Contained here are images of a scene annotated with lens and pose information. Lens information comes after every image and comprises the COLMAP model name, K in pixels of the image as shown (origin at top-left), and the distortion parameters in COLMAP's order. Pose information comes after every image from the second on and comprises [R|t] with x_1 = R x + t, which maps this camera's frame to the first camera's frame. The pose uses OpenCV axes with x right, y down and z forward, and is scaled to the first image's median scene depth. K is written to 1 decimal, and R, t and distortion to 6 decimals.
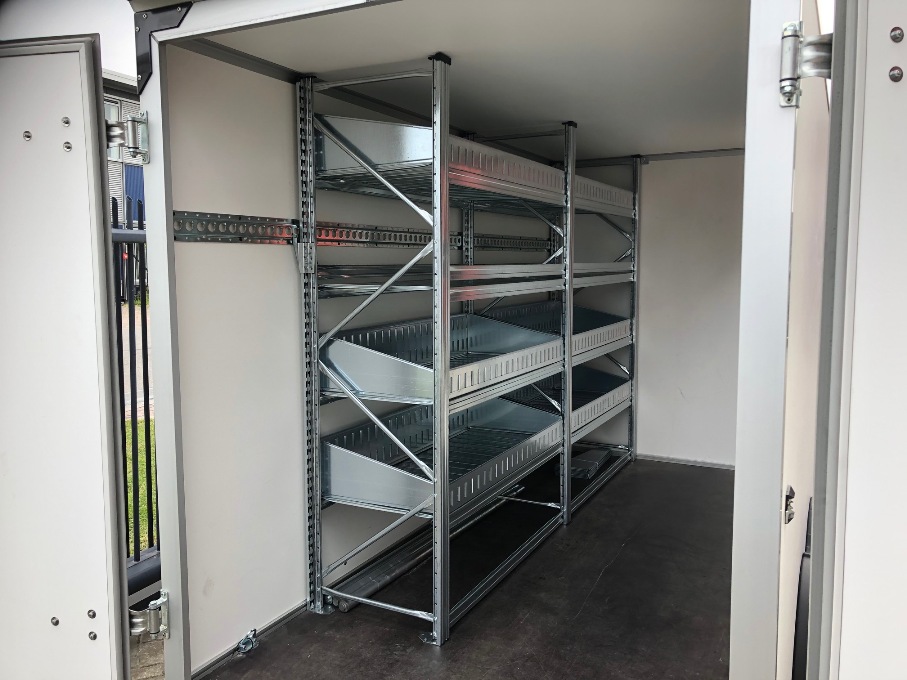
lens RADIAL K [[743.9, 0, 453.5], [0, 743.9, 340.0], [0, 0, 1]] dist [0.014363, -0.000403]
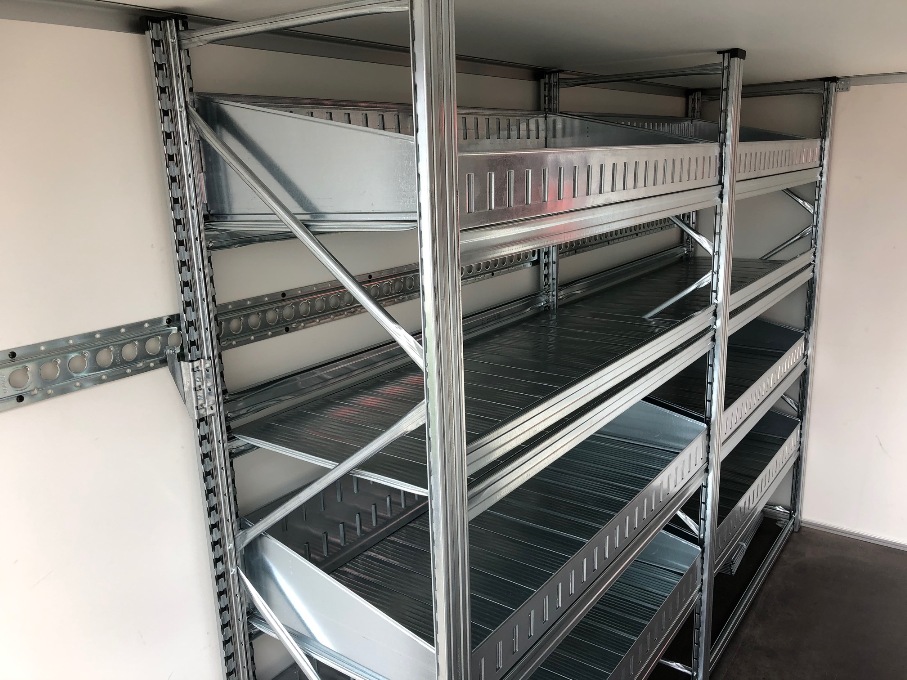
lens RADIAL K [[733.3, 0, 464.6], [0, 733.3, 341.1], [0, 0, 1]] dist [0.011984, 0.012348]
pose [[0.989037, 0.012875, -0.147105, 0.054240], [0.008693, 0.989388, 0.145035, -0.211774], [0.147411, -0.144724, 0.978430, 0.532493]]
